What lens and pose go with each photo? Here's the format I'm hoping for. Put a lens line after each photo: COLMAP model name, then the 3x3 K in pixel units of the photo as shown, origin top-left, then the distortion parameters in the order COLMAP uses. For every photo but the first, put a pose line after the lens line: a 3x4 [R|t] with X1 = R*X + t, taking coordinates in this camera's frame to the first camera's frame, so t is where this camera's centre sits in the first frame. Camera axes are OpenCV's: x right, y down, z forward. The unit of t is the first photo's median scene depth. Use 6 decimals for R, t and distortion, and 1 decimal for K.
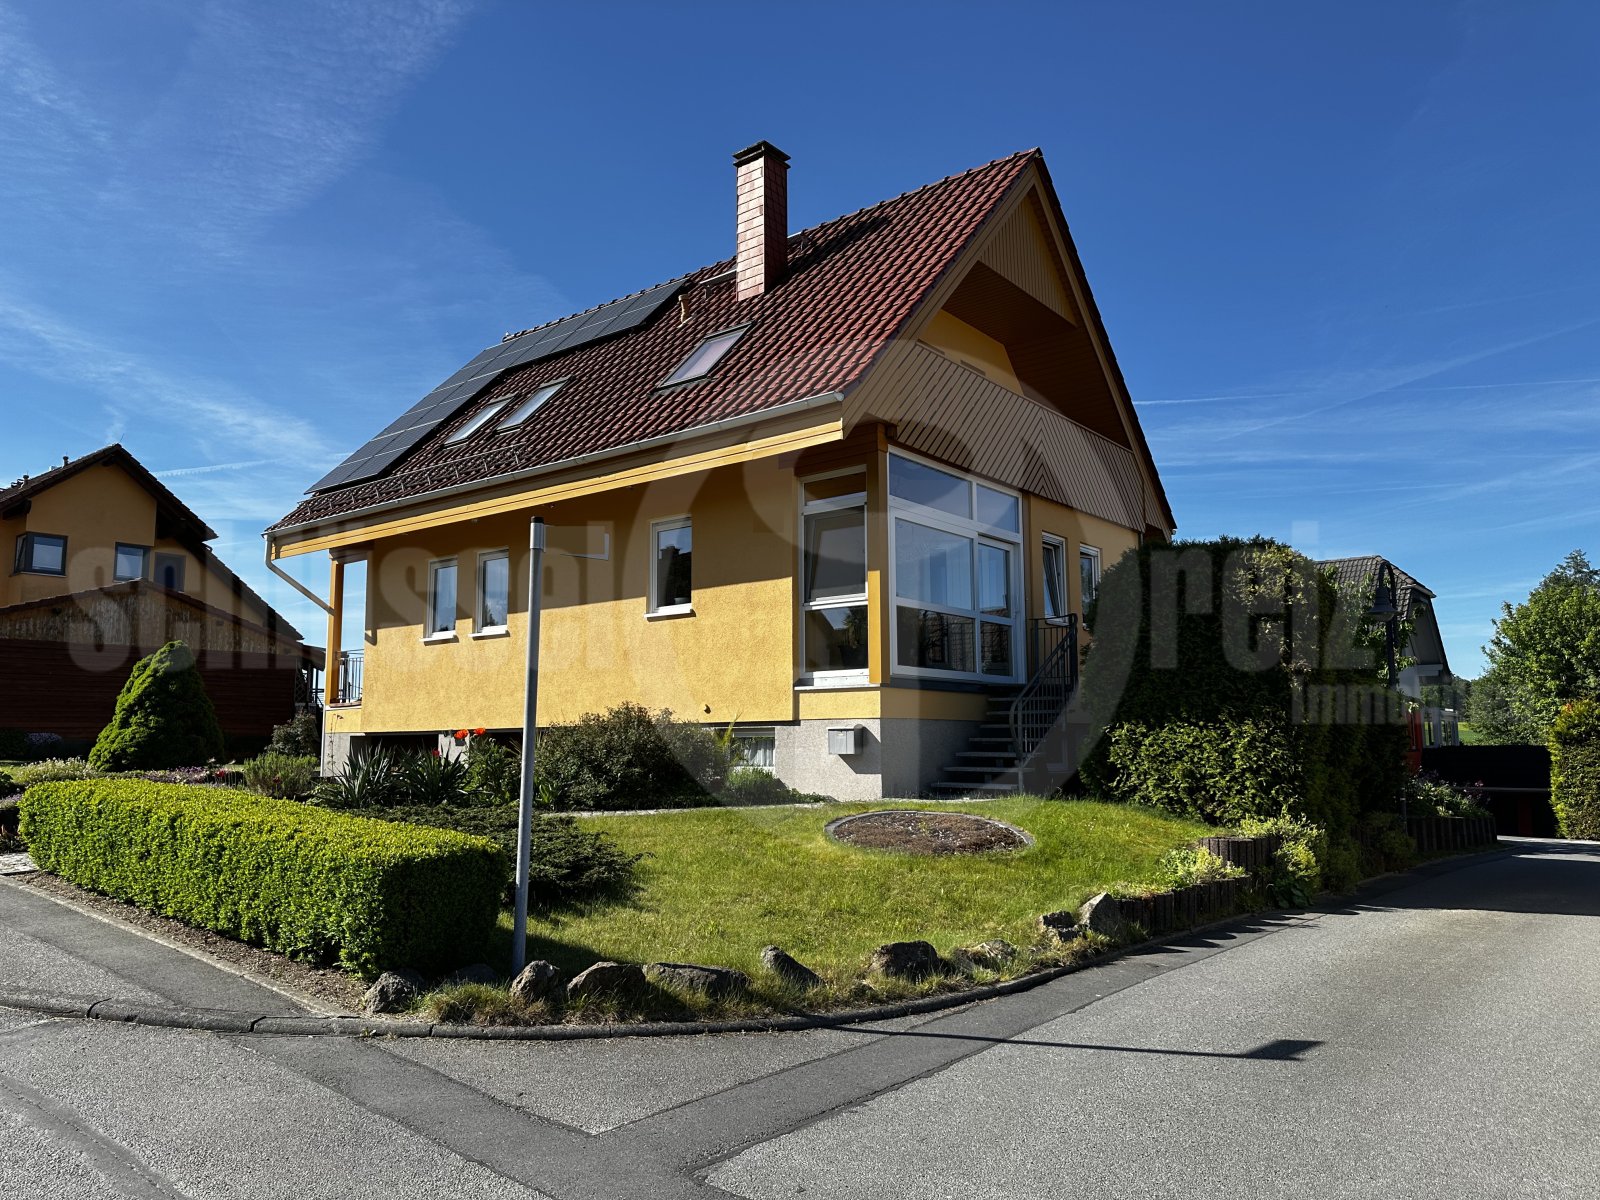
lens RADIAL K [[1128.5, 0, 794.7], [0, 1128.5, 603.4], [0, 0, 1]] dist [0.020355, -0.036531]
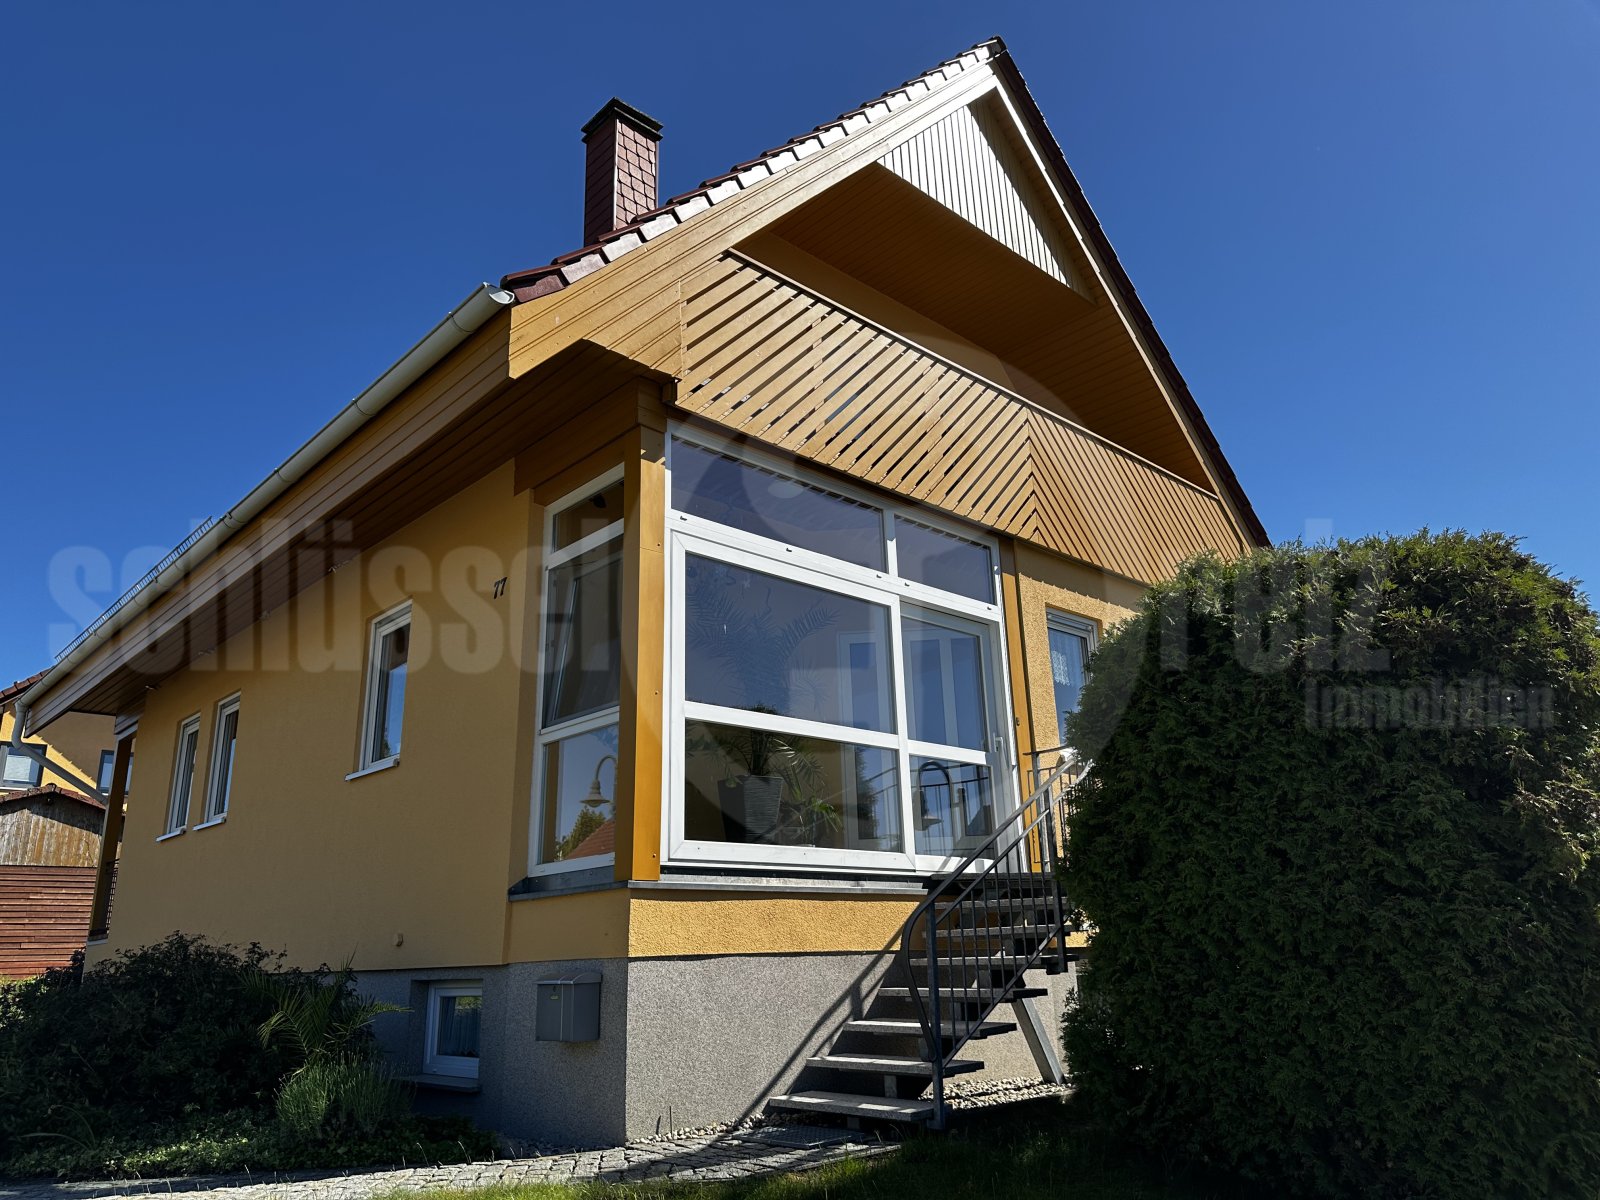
lens RADIAL K [[1128.5, 0, 803.5], [0, 1128.5, 591.7], [0, 0, 1]] dist [0.020355, -0.036531]
pose [[0.988566, -0.066859, -0.135158, 0.236305], [0.040681, 0.981346, -0.187897, 0.046140], [0.145199, 0.180251, 0.972845, 0.554953]]
